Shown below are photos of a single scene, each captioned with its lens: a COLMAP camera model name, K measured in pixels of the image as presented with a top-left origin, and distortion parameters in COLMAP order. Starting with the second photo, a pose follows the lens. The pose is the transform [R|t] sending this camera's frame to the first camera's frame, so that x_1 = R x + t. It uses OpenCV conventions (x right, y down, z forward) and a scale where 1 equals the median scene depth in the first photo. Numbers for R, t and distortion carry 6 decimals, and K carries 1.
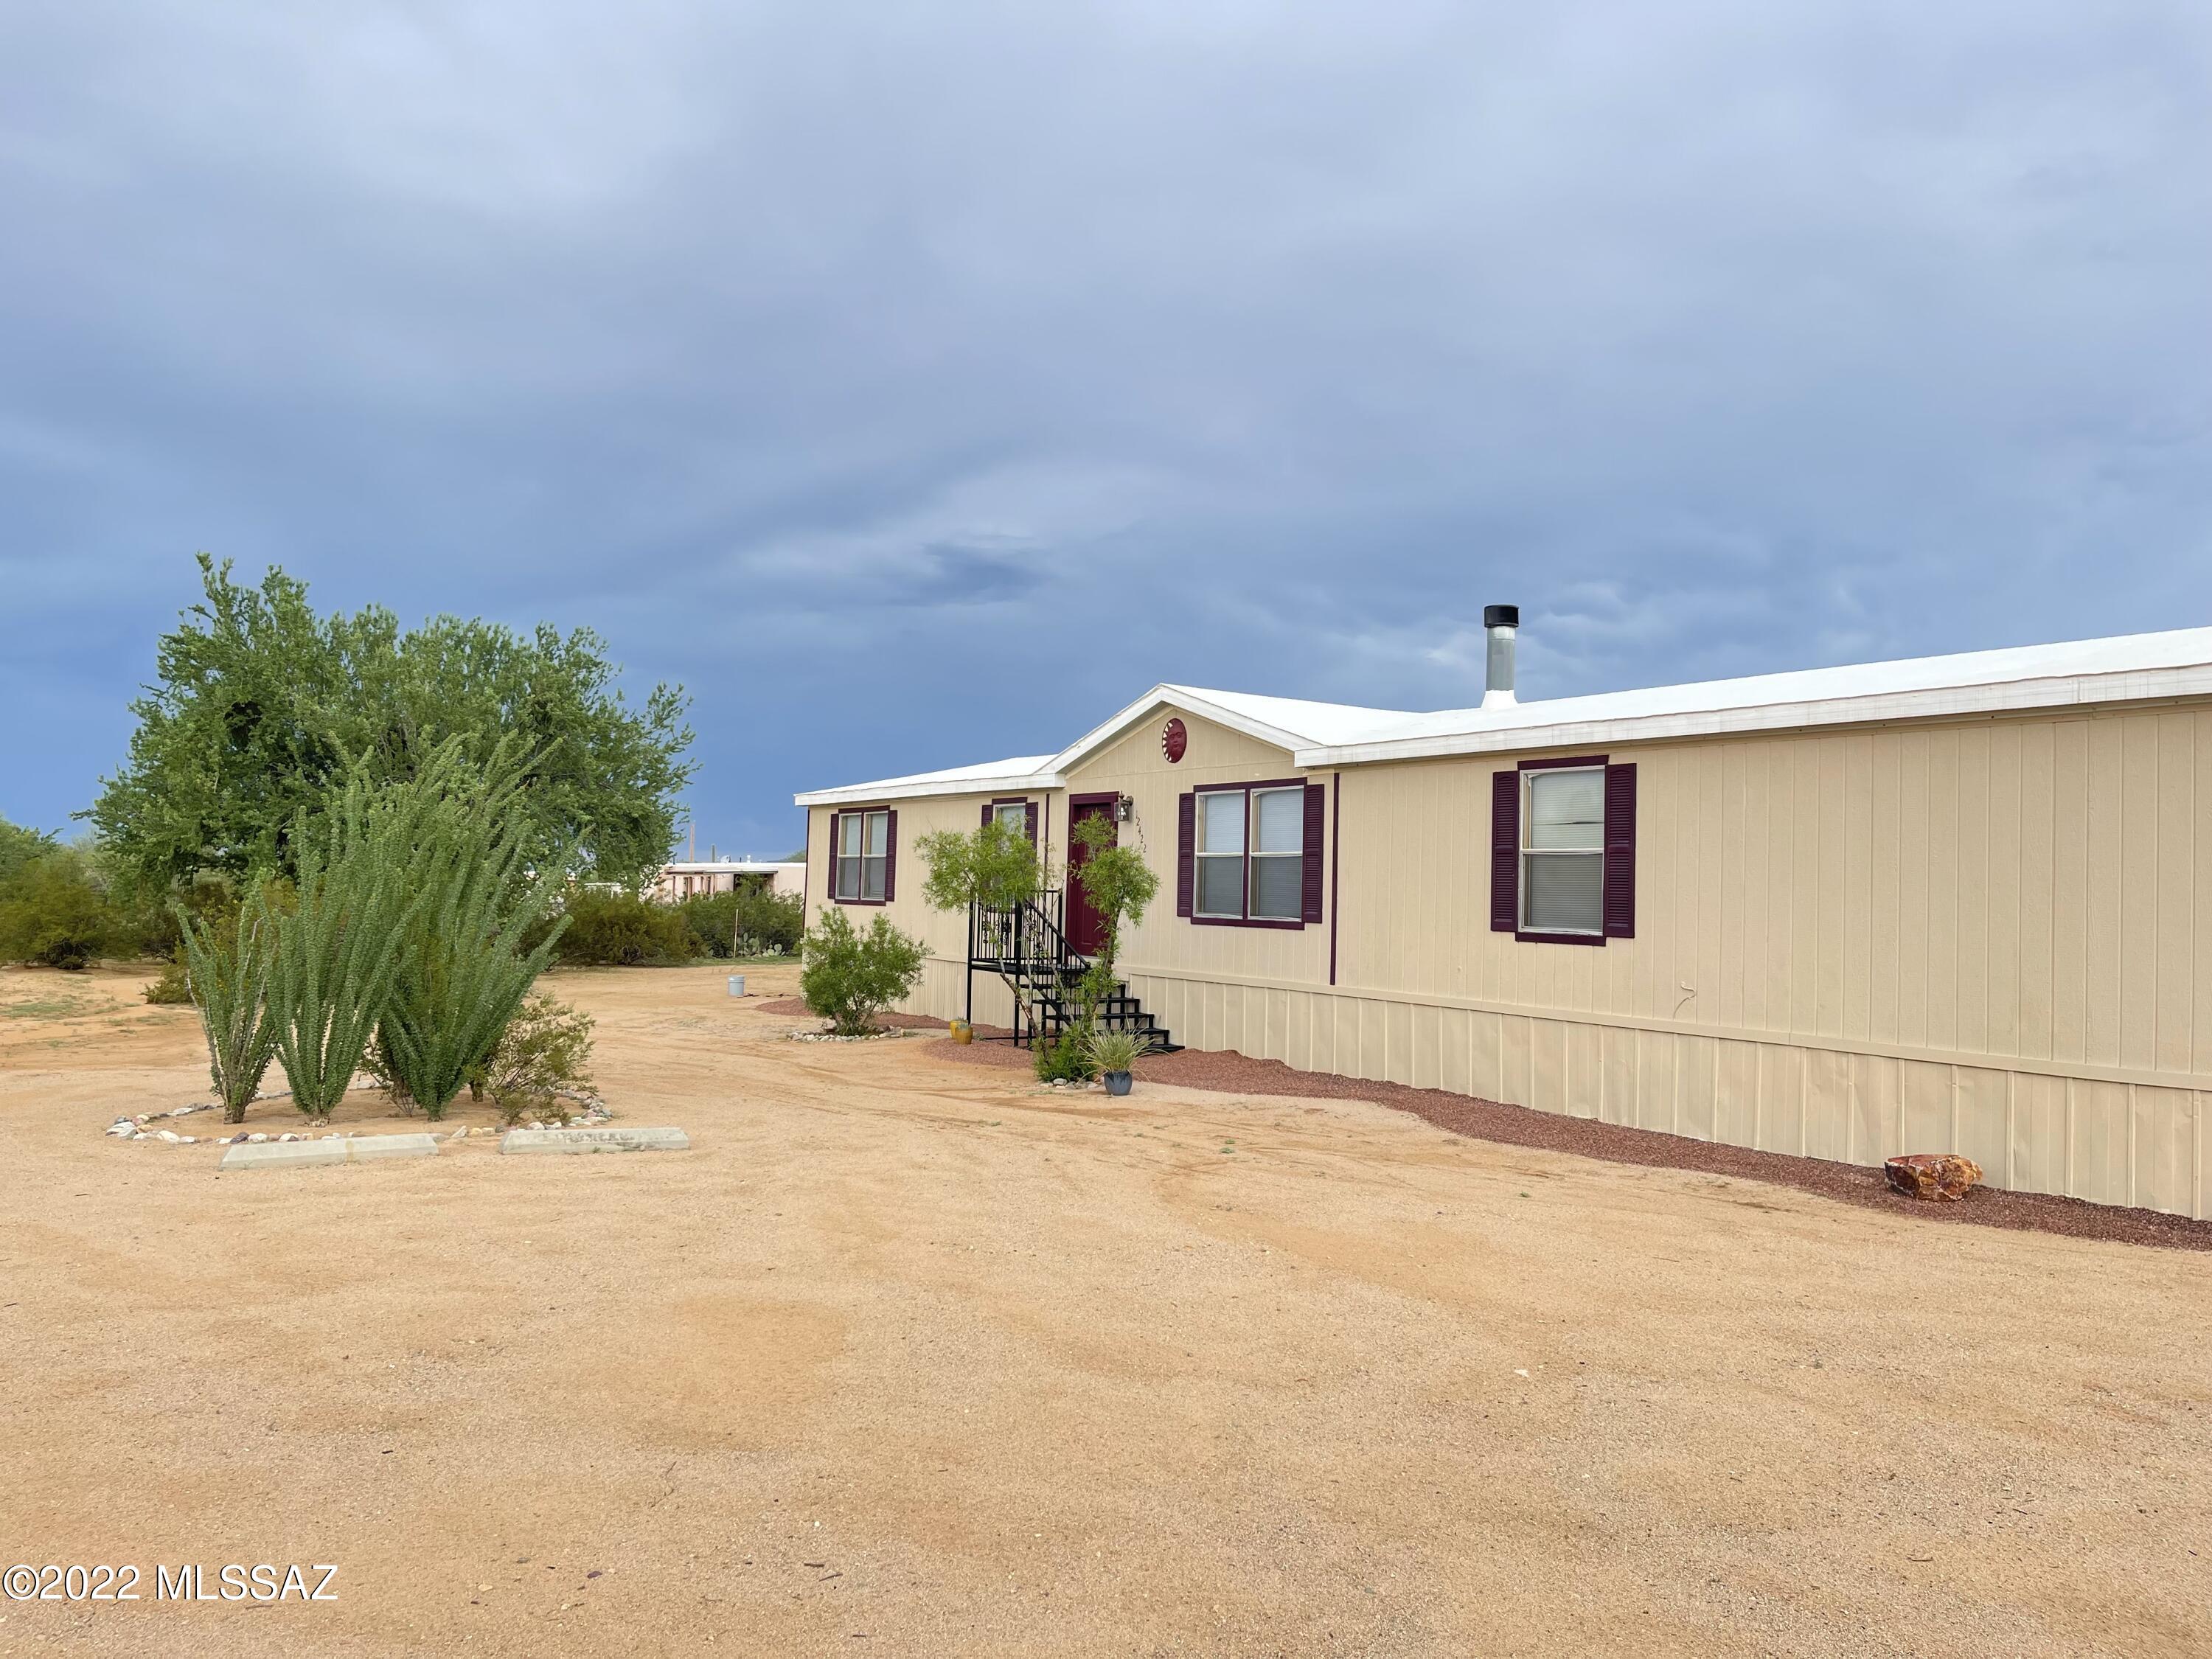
lens RADIAL K [[1671.5, 0, 1106.0], [0, 1671.5, 829.5], [0, 0, 1]] dist [0.095964, -0.112497]
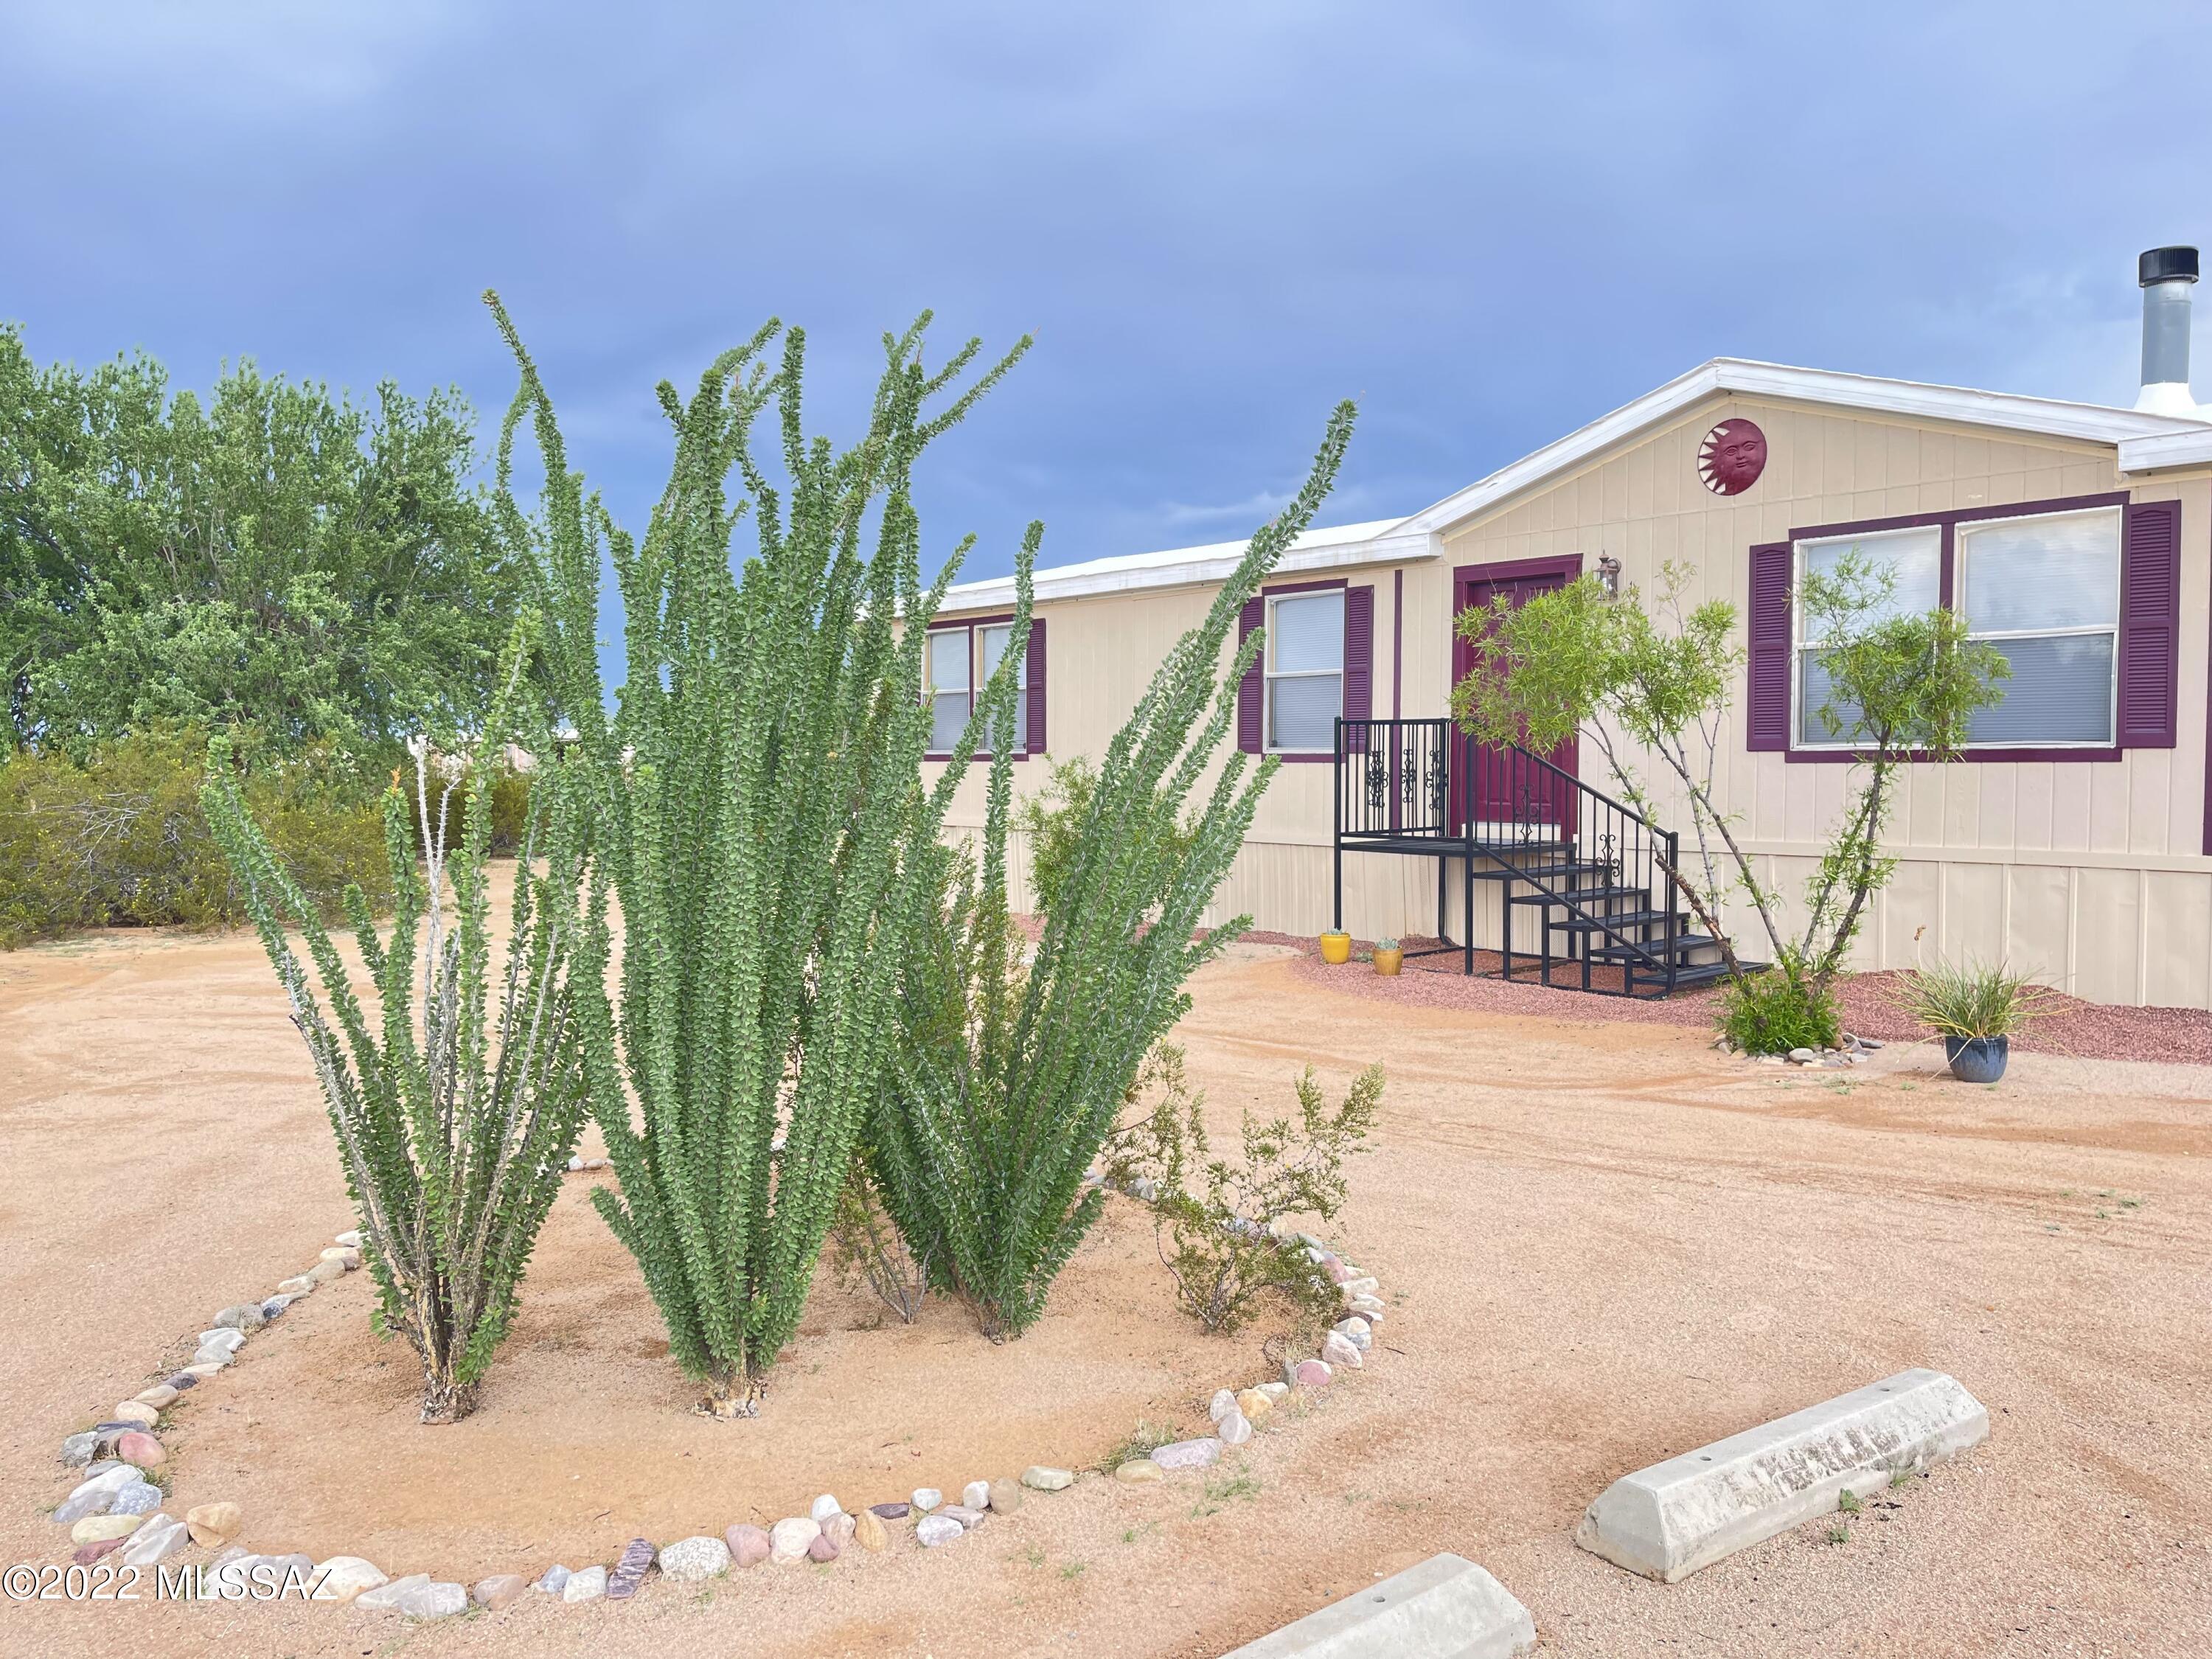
lens RADIAL K [[1637.2, 0, 1109.6], [0, 1637.2, 776.5], [0, 0, 1]] dist [0.169781, -0.332308]
pose [[0.984805, -0.048673, 0.166703, -0.274033], [0.037405, 0.996840, 0.070082, 0.010463], [-0.169588, -0.062782, 0.983513, 0.424304]]
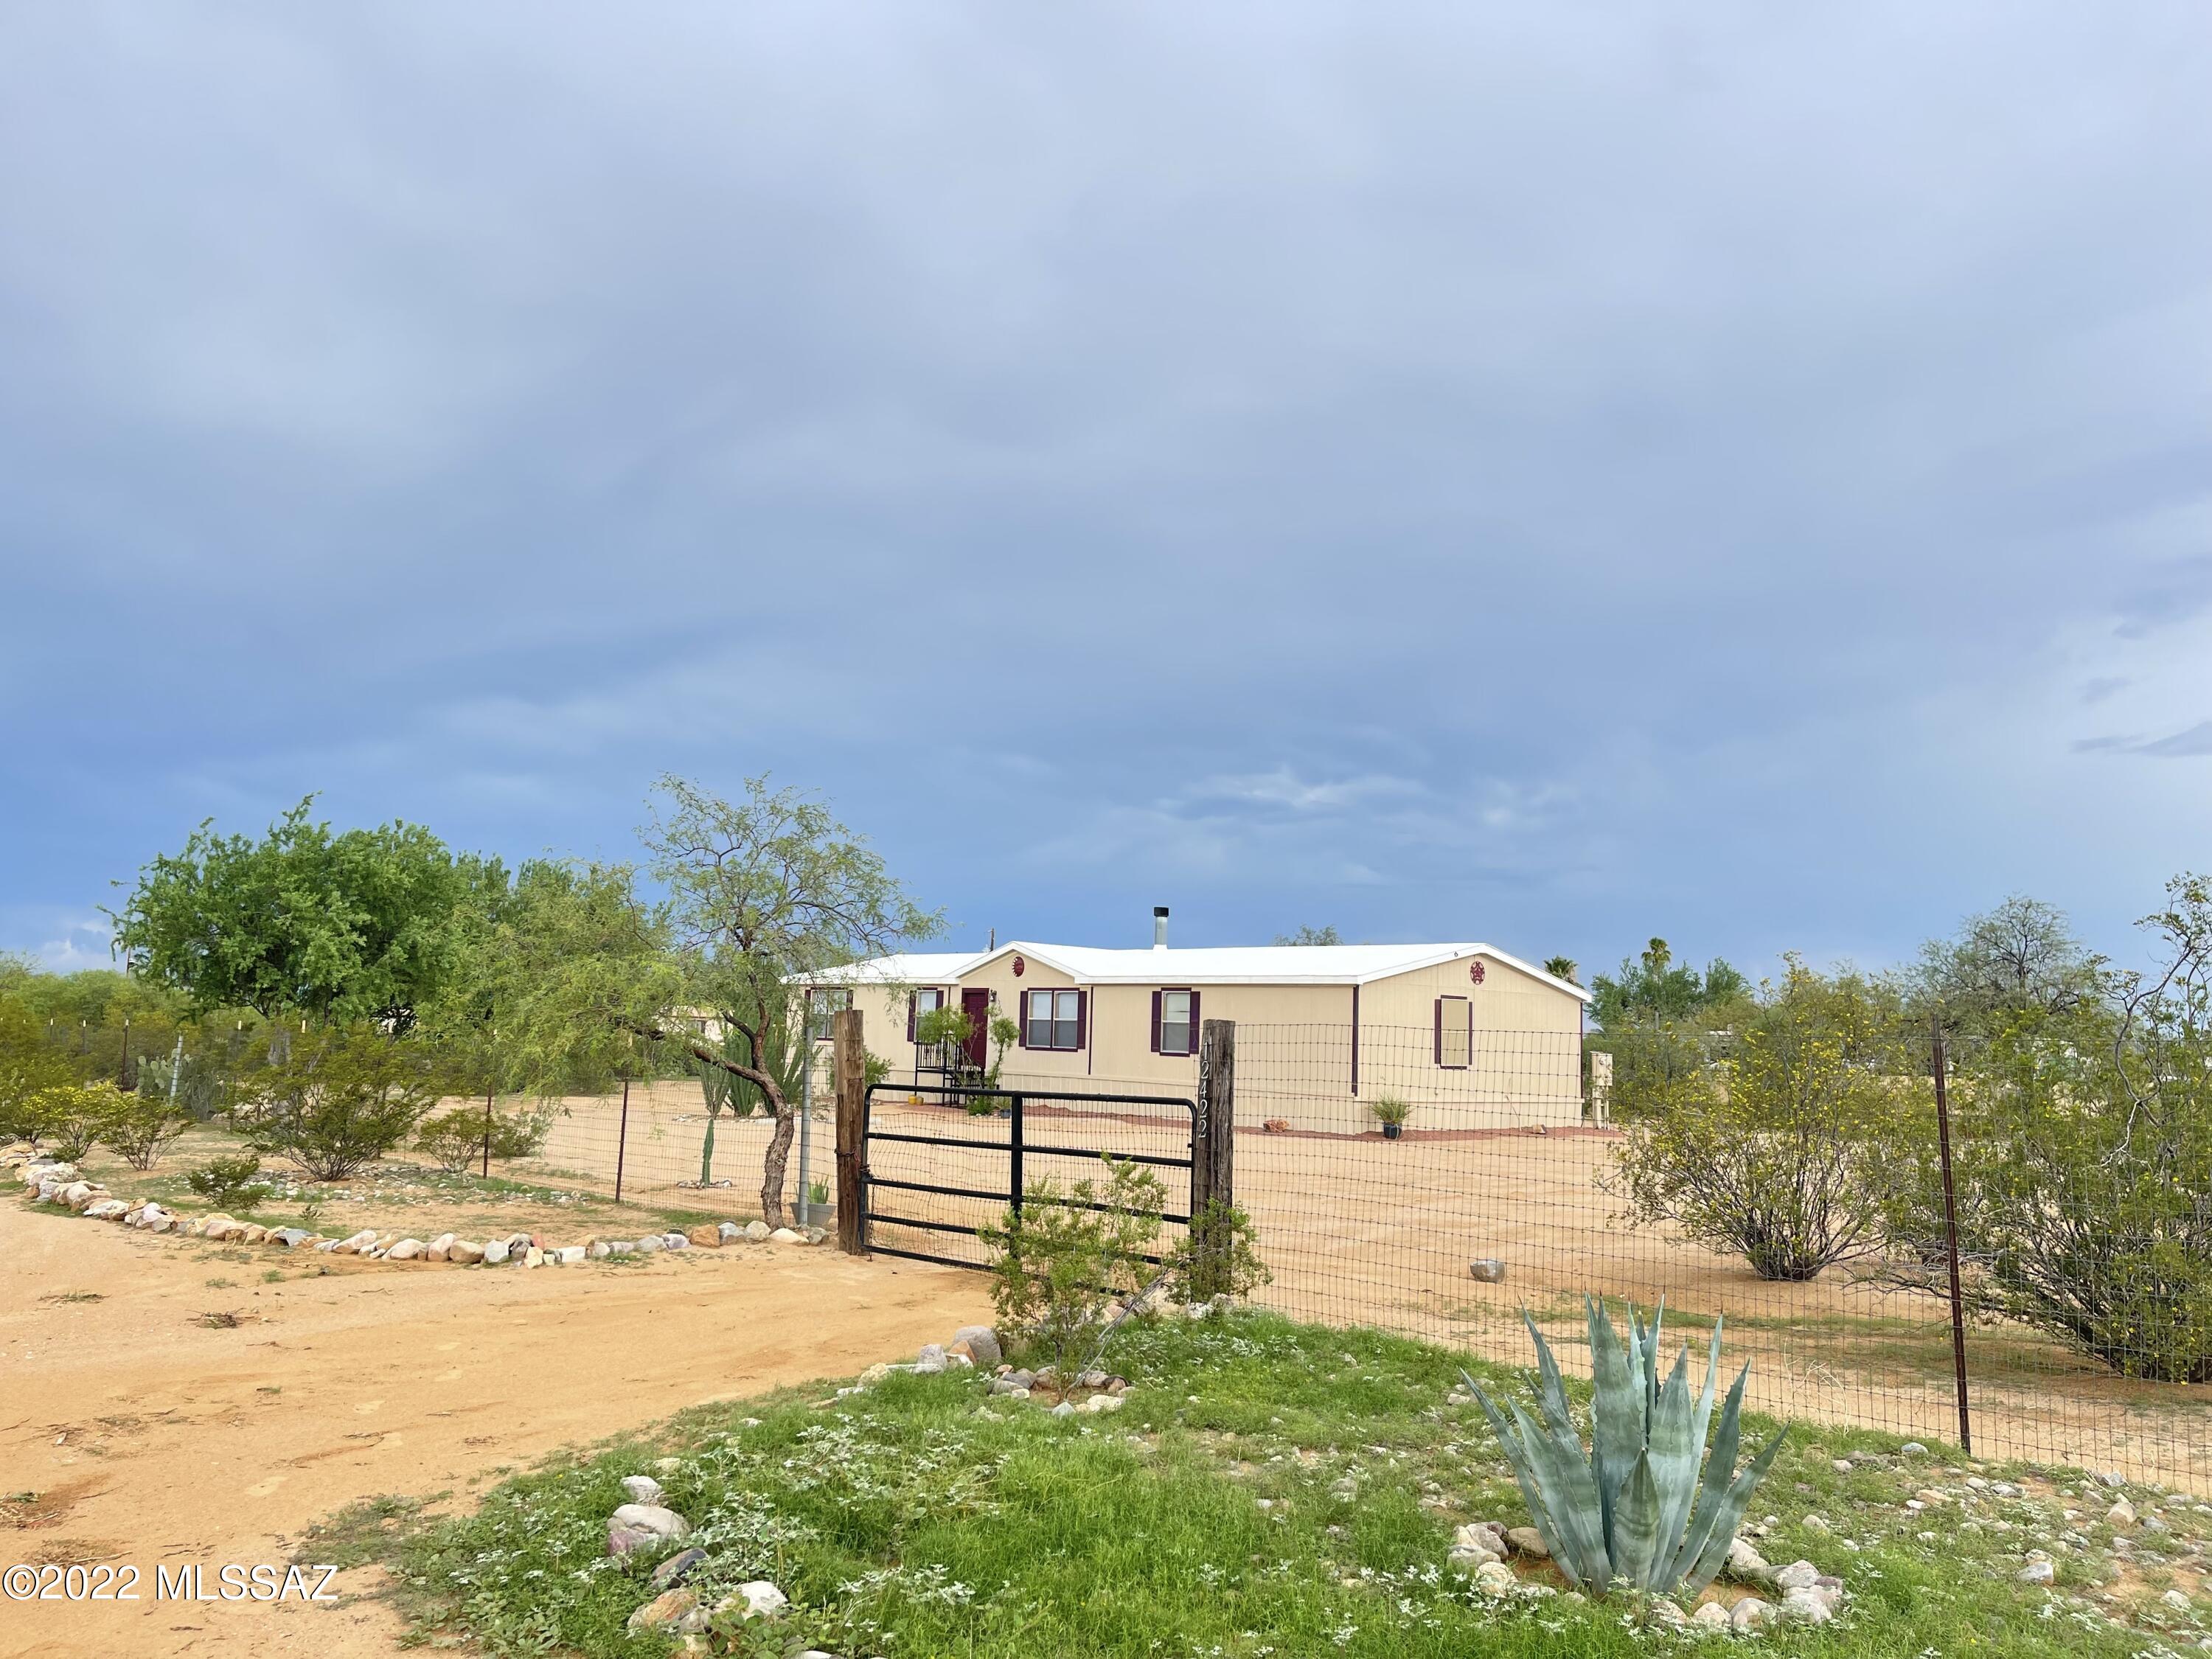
lens RADIAL K [[1671.5, 0, 1106.0], [0, 1671.5, 829.5], [0, 0, 1]] dist [0.095964, -0.112497]
pose [[0.985086, 0.024920, 0.170251, -0.218792], [-0.011621, 0.996833, -0.078665, -0.059148], [-0.171672, 0.075513, 0.982256, -1.176034]]
